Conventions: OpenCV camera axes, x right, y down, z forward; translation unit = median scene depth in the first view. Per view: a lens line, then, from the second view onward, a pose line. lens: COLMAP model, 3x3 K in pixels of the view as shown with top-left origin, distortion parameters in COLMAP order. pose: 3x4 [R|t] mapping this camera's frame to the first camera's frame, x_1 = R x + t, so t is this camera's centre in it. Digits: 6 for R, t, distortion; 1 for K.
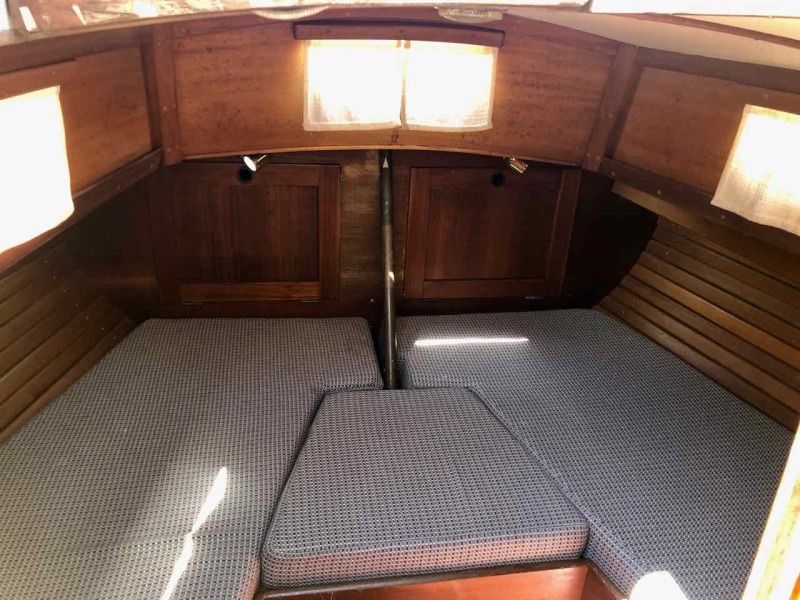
lens RADIAL K [[641.2, 0, 407.7], [0, 641.2, 297.0], [0, 0, 1]] dist [0.062259, -0.109800]
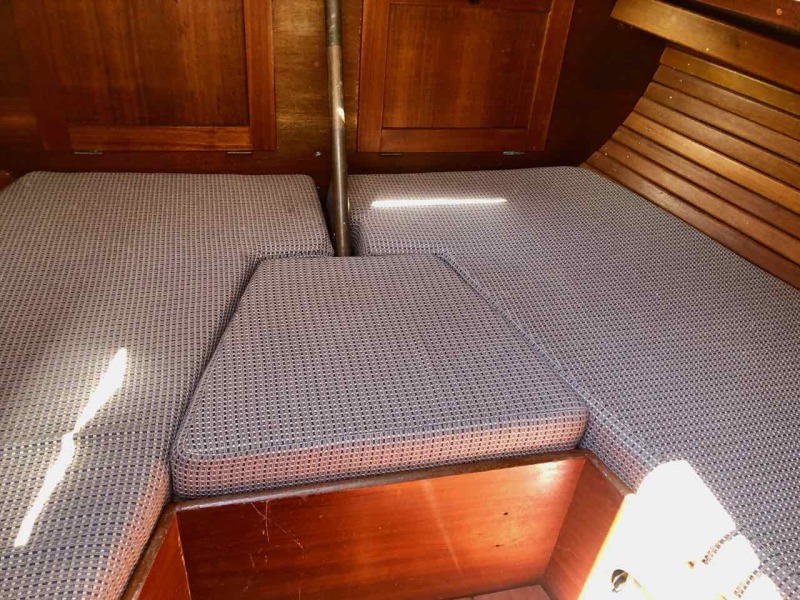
lens RADIAL K [[641.2, 0, 407.7], [0, 641.2, 297.0], [0, 0, 1]] dist [0.062259, -0.109800]
pose [[0.997671, -0.011374, 0.067260, 0.001047], [0.000376, 0.986901, 0.161324, 0.061747], [-0.068214, -0.160923, 0.984607, 0.179063]]
